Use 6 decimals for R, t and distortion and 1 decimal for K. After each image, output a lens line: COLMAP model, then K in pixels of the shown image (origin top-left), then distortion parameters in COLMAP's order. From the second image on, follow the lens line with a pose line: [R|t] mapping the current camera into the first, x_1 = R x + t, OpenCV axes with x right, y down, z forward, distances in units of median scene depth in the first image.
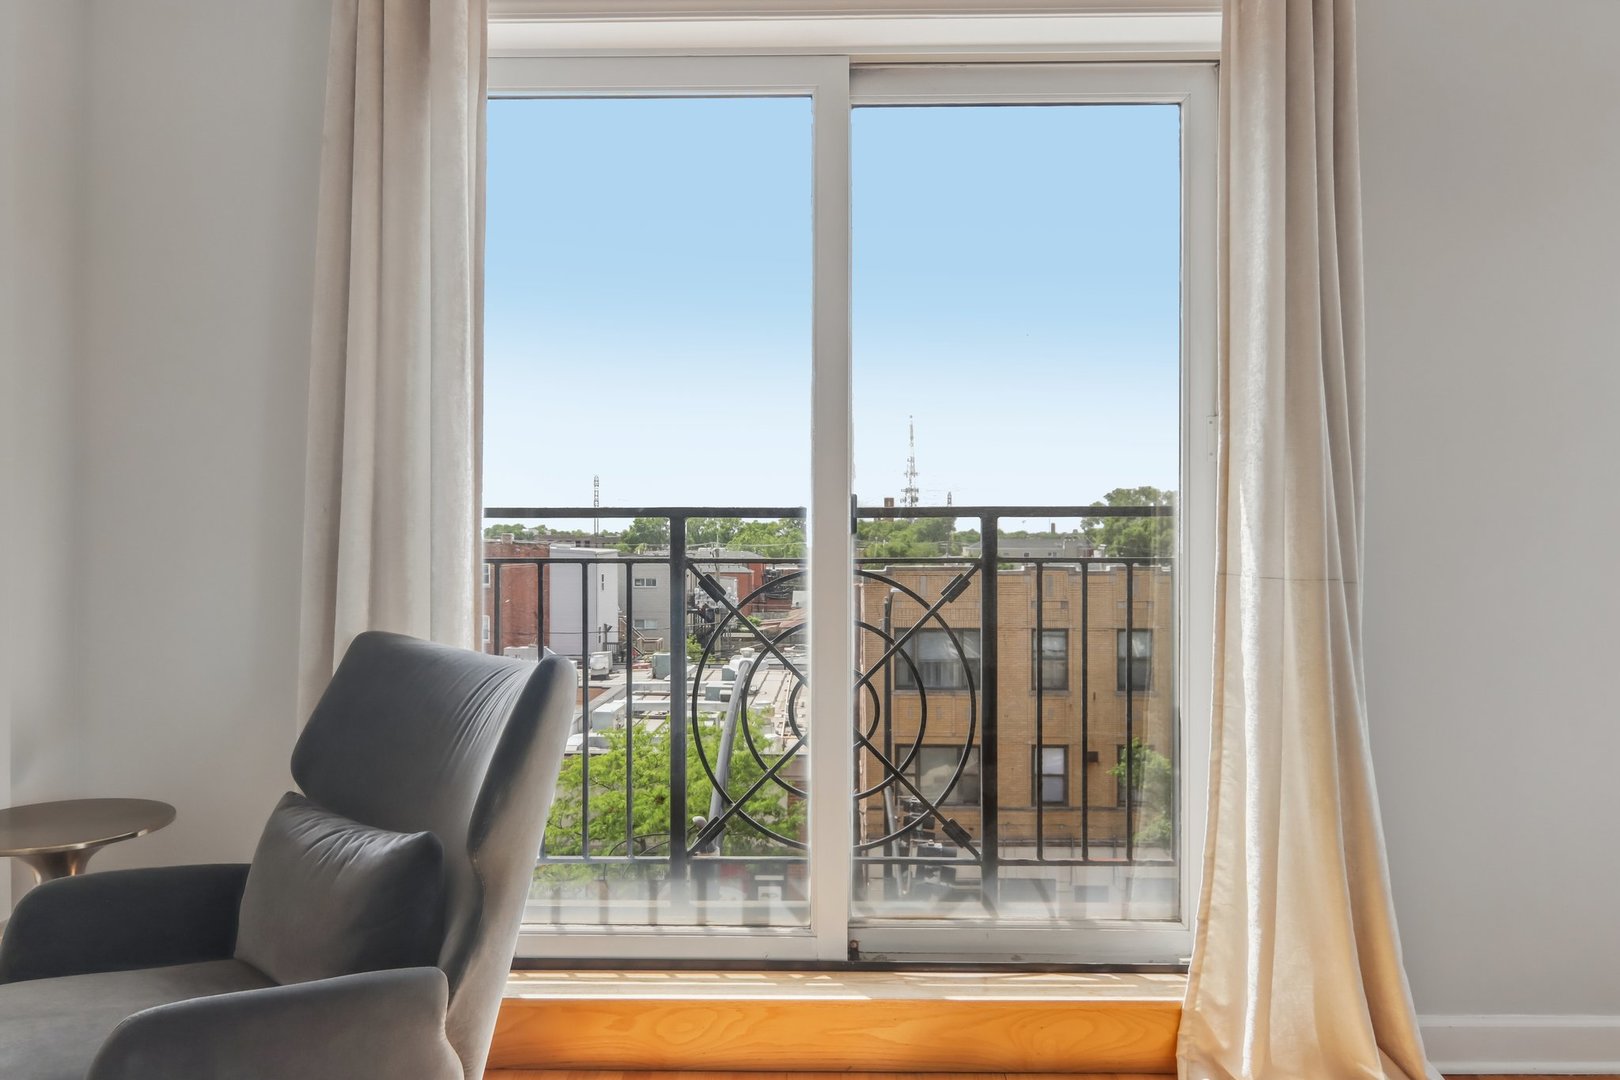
lens RADIAL K [[1188.7, 0, 797.3], [0, 1188.7, 531.2], [0, 0, 1]] dist [0.024742, 0.002686]
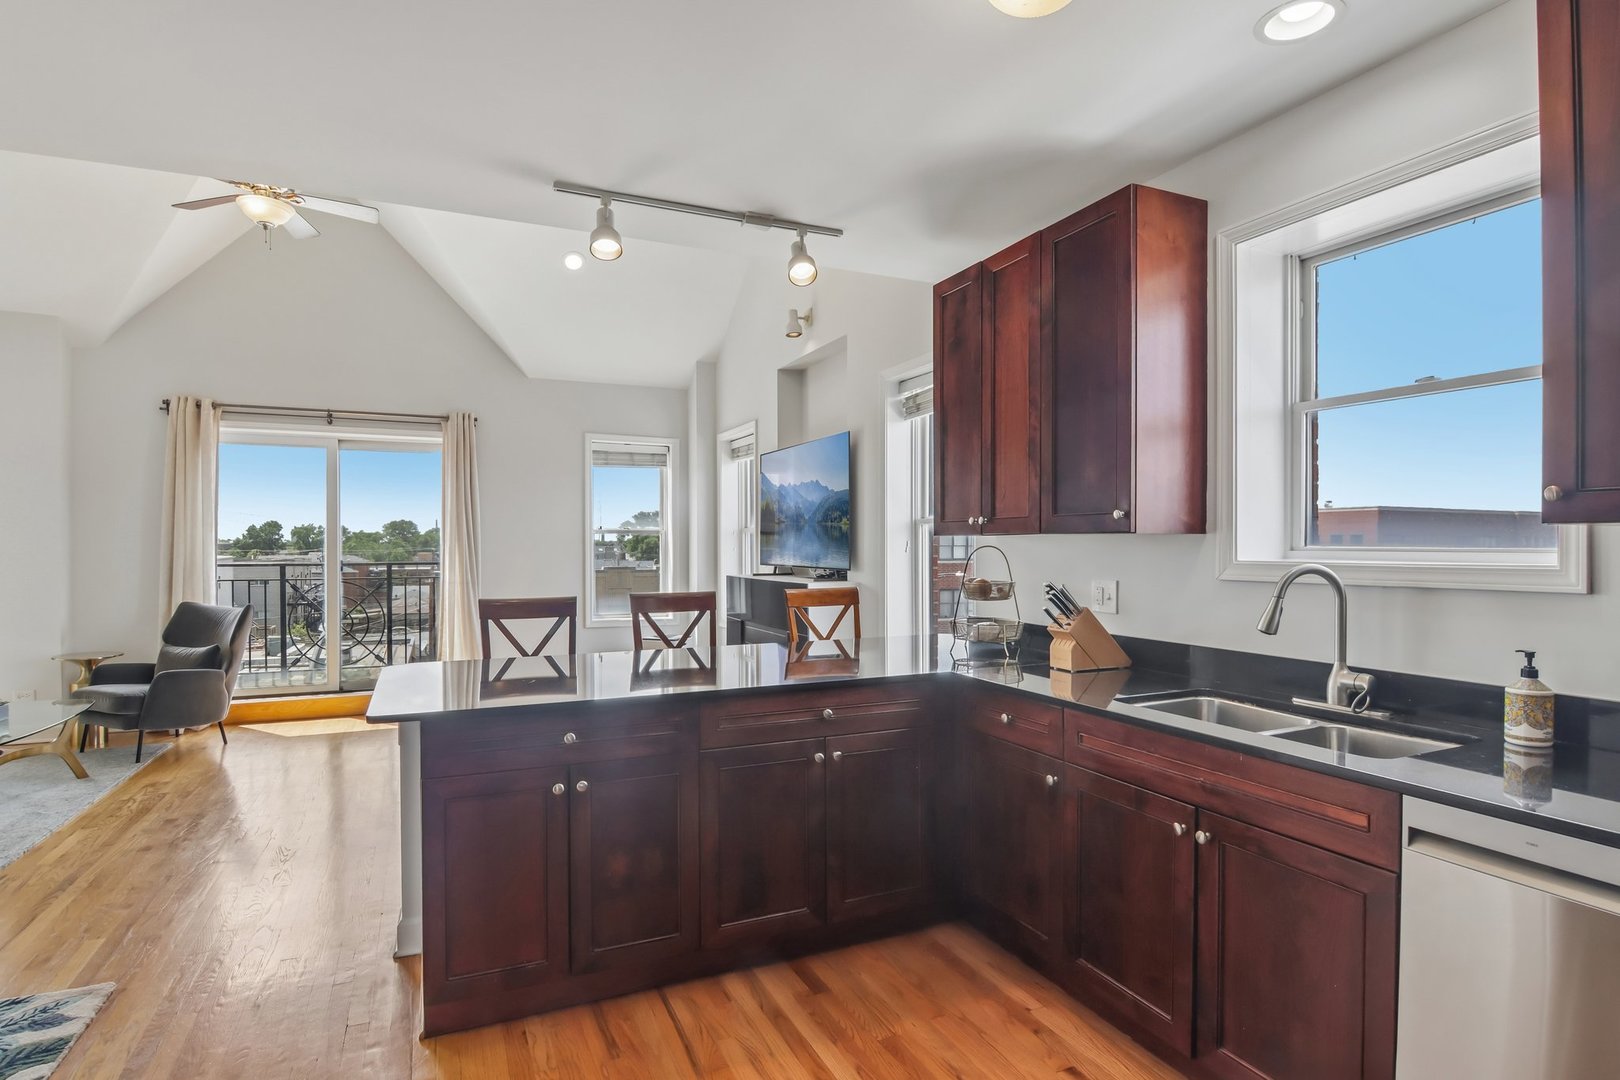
lens RADIAL K [[834.5, 0, 806.3], [0, 834.5, 557.0], [0, 0, 1]] dist [-0.005401, -0.011868]
pose [[0.897579, -0.003561, 0.440839, 0.201109], [-0.005102, 0.999816, 0.018466, -0.094937], [-0.440824, -0.018824, 0.897396, -1.834396]]
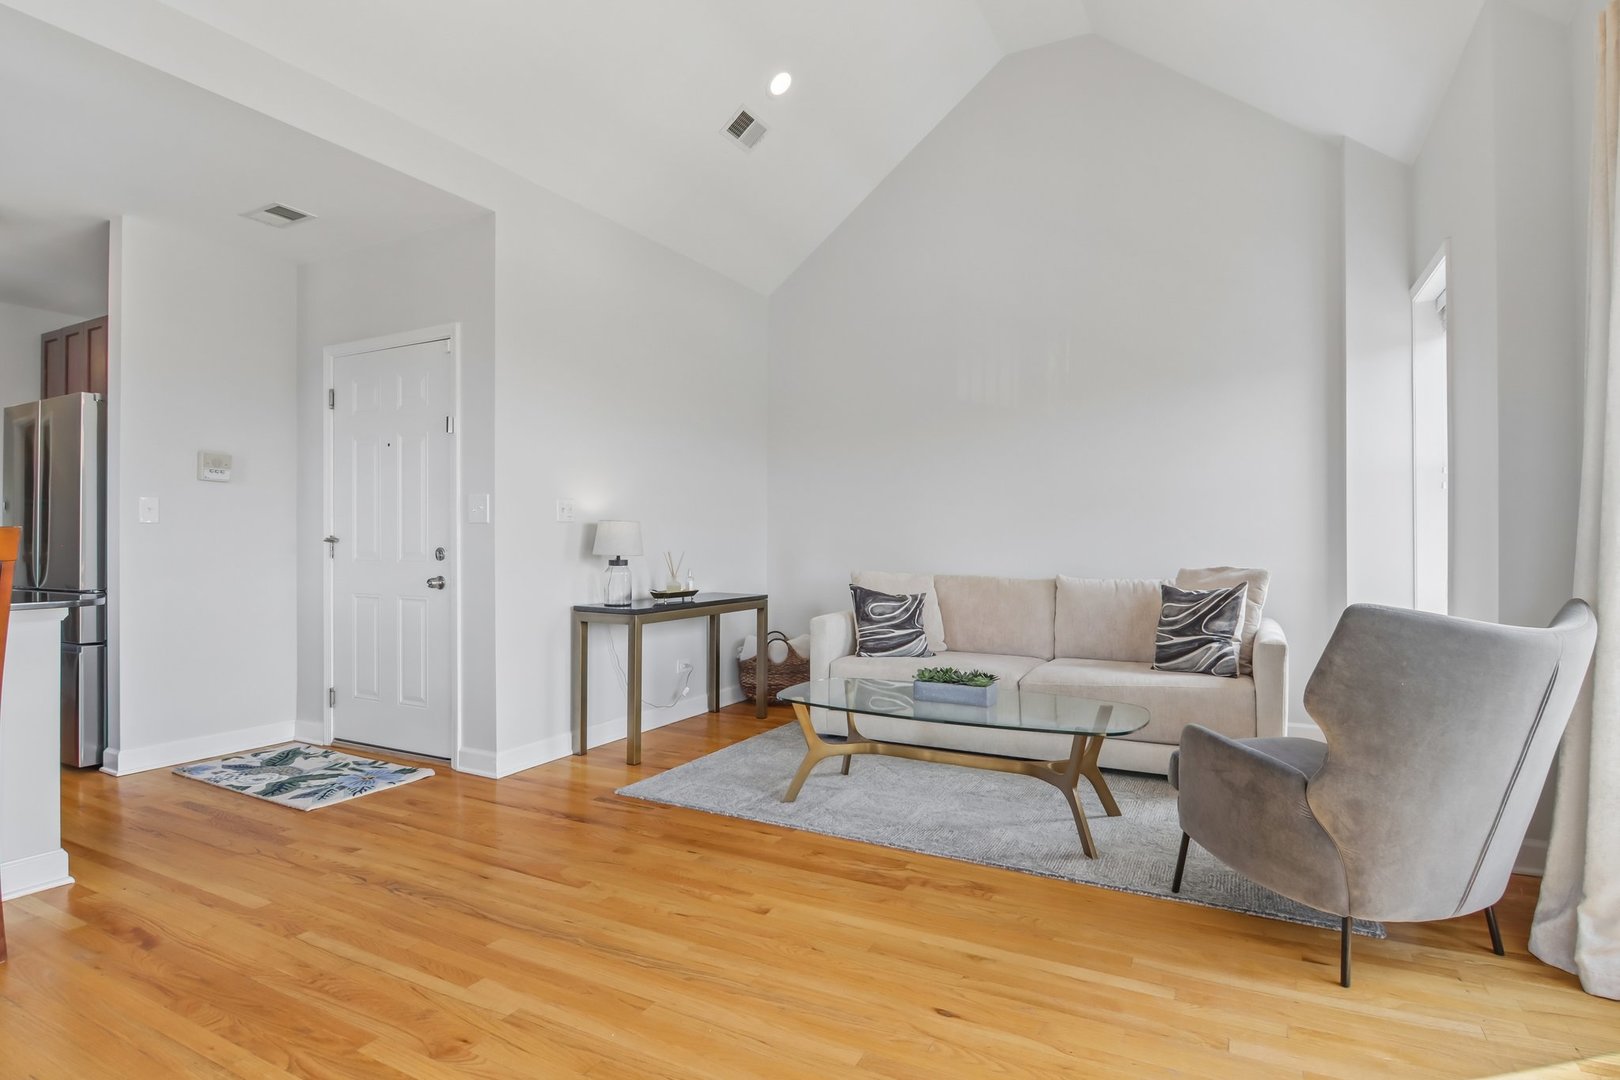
lens RADIAL K [[834.5, 0, 820.9], [0, 834.5, 534.8], [0, 0, 1]] dist [-0.005401, -0.011868]
pose [[-0.430635, -0.001374, -0.902525, 0.687512], [0.008496, 0.999948, -0.005577, 0.009340], [0.902486, -0.010070, -0.430602, 0.539973]]
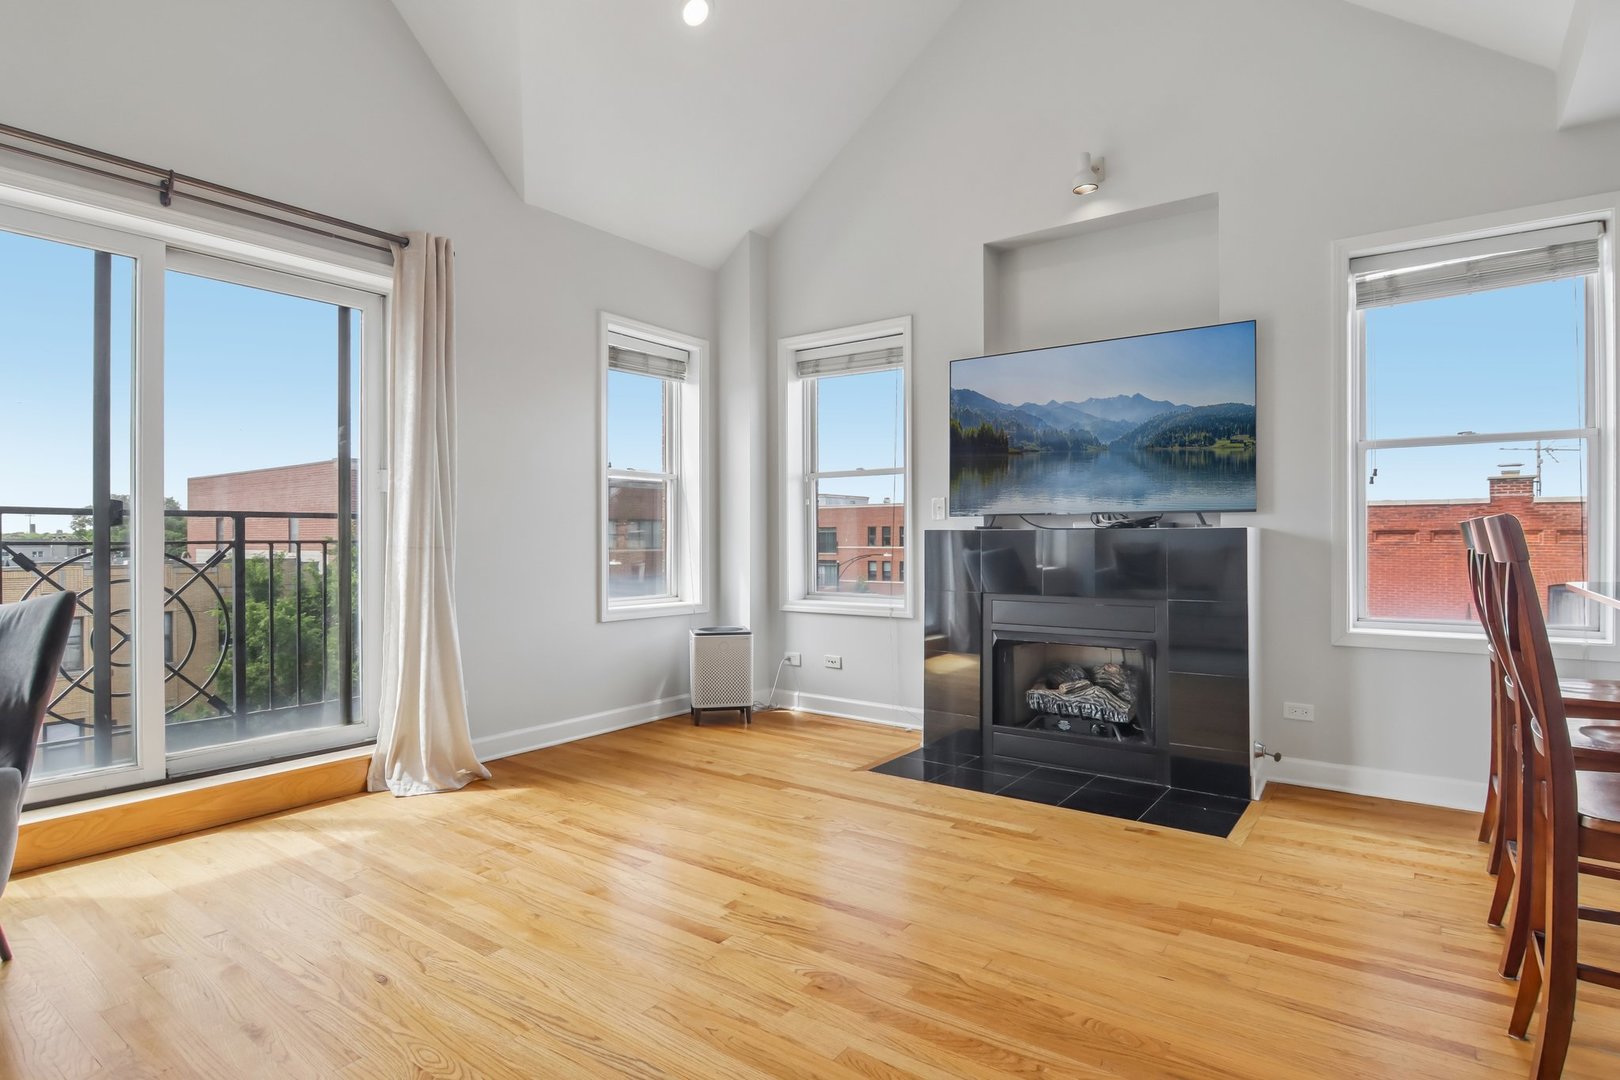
lens RADIAL K [[834.5, 0, 830.5], [0, 834.5, 539.4], [0, 0, 1]] dist [-0.005401, -0.011868]
pose [[0.558070, -0.000858, 0.829794, -0.394981], [-0.005118, 0.999977, 0.004476, 0.010946], [-0.829778, -0.006744, 0.558052, -0.422525]]
